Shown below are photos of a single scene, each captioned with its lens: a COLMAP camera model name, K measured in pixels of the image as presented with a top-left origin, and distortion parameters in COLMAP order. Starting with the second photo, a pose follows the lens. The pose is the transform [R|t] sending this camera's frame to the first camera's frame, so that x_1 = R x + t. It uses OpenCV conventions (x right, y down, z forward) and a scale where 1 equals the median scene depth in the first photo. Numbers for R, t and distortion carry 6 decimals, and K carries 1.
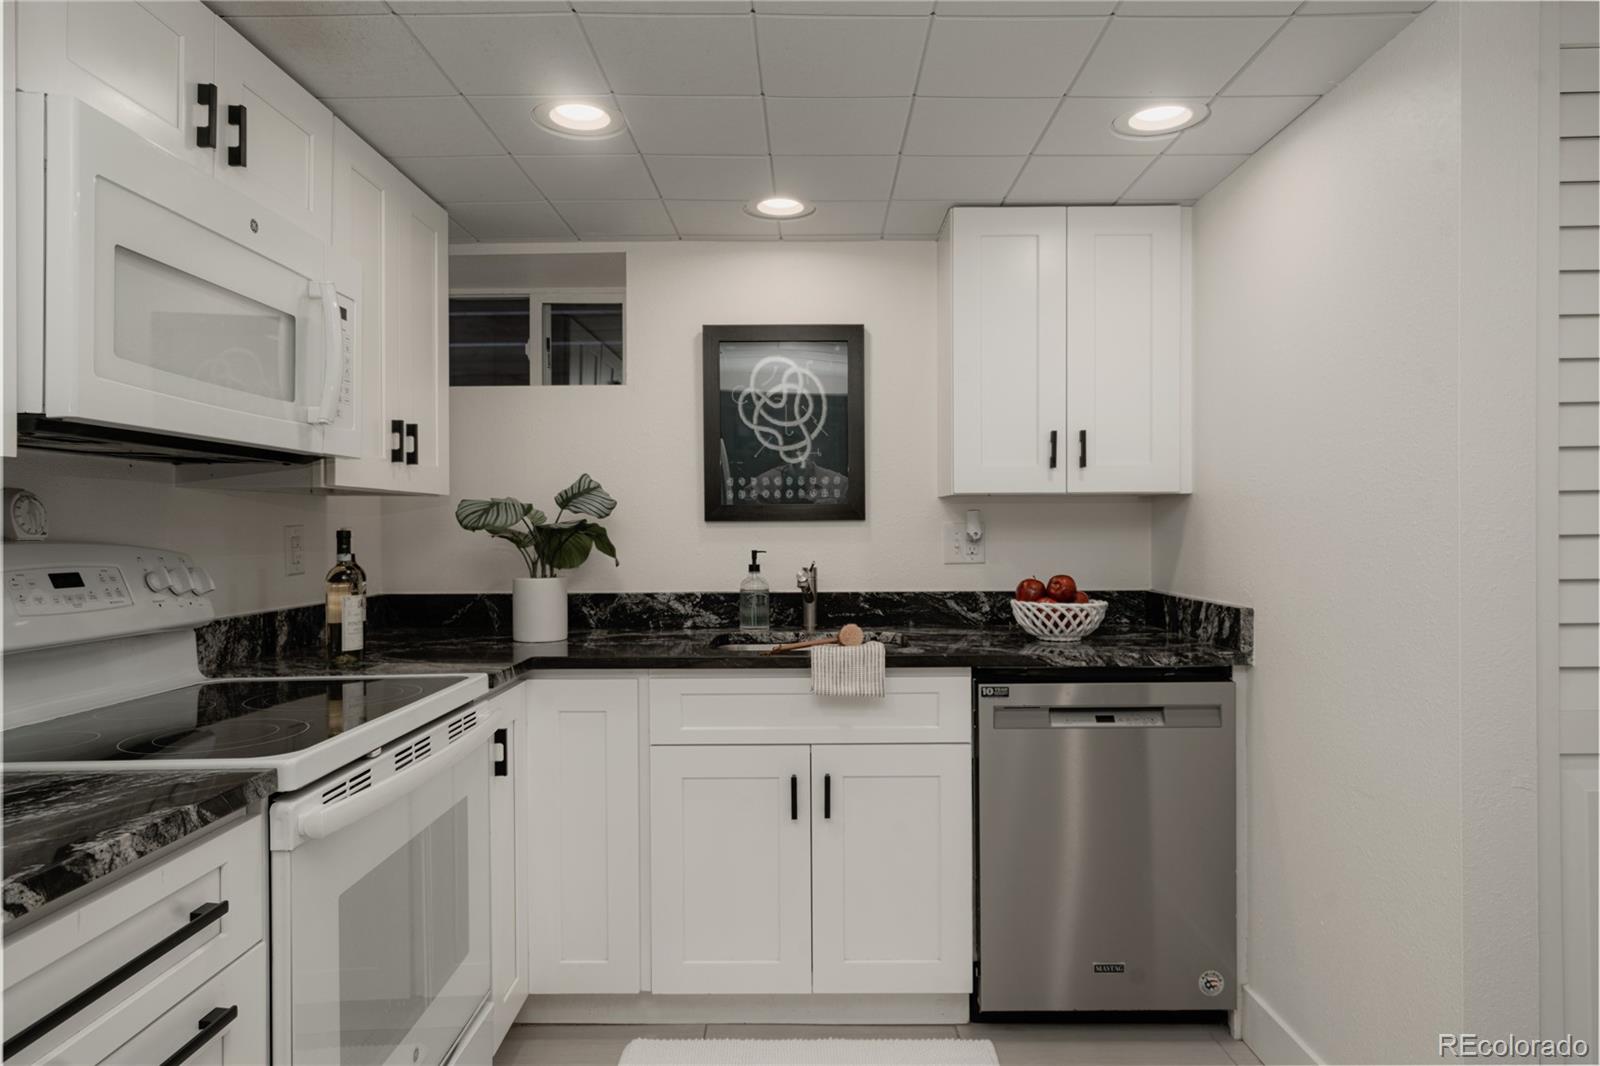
lens RADIAL K [[938.6, 0, 804.2], [0, 938.6, 541.3], [0, 0, 1]] dist [-0.002983, -0.000402]
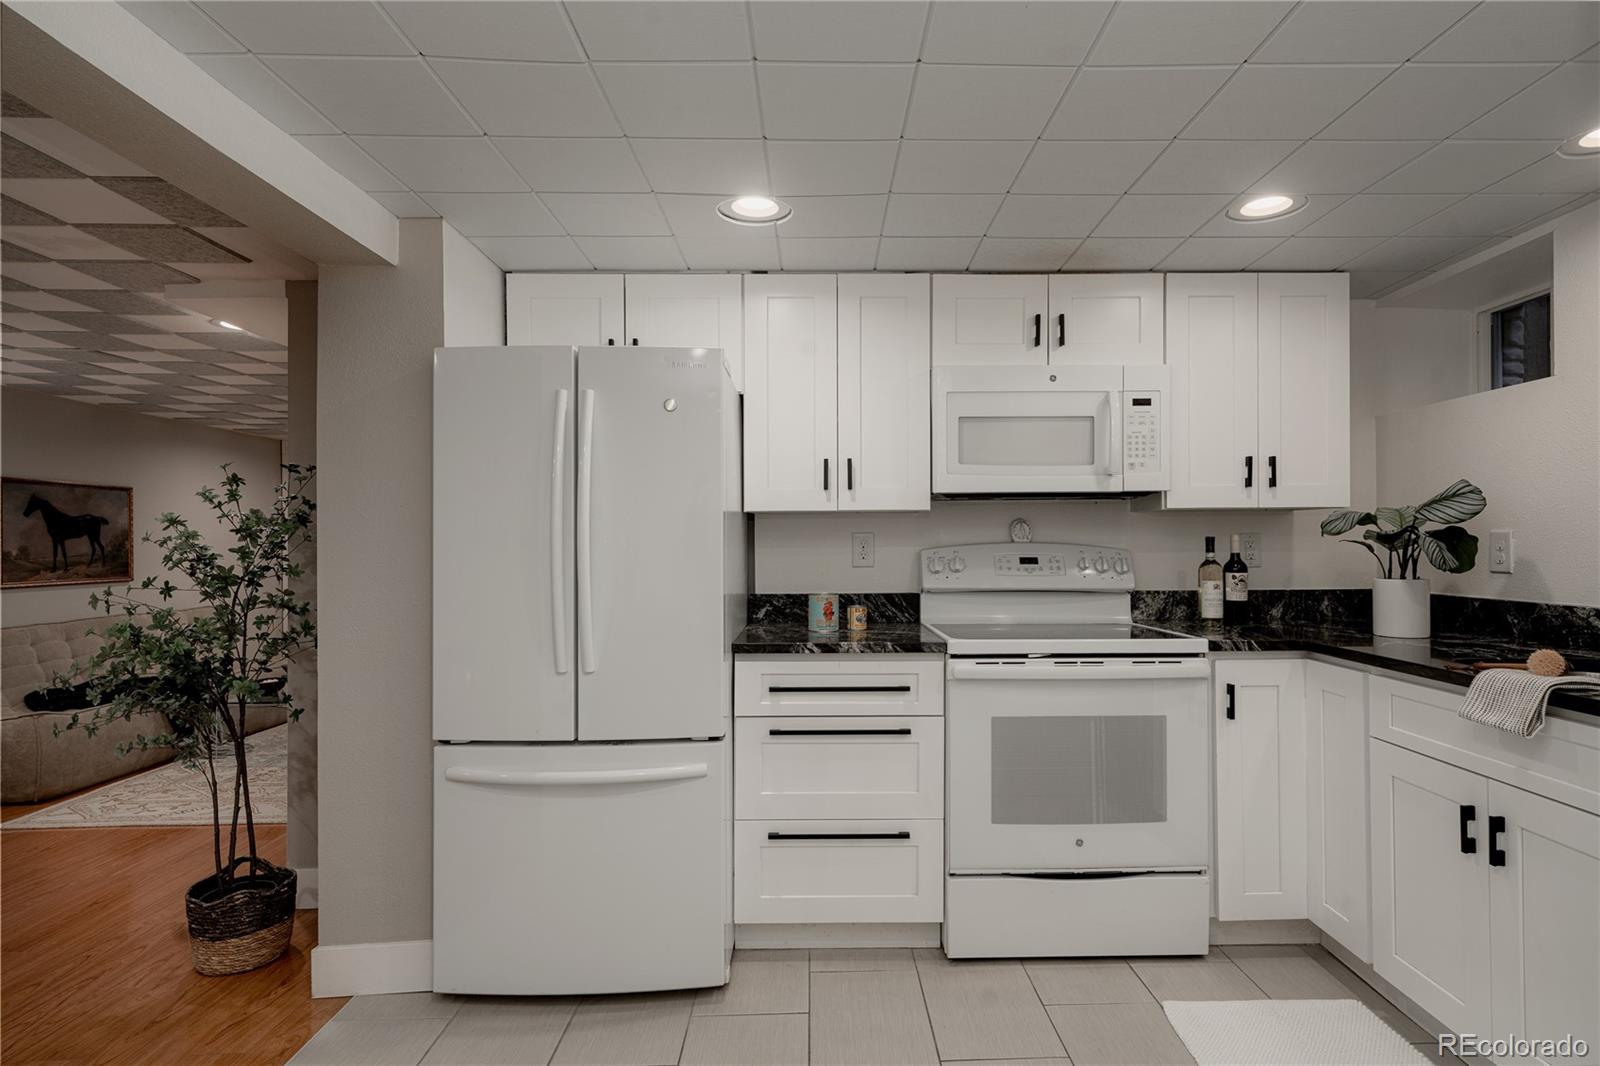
lens RADIAL K [[893.2, 0, 806.2], [0, 893.2, 535.0], [0, 0, 1]] dist [0.002112, -0.000223]
pose [[0.008170, 0.003909, -0.999959, 0.875938], [-0.004503, 0.999982, 0.003872, -0.015791], [0.999956, 0.004471, 0.008187, 0.343947]]
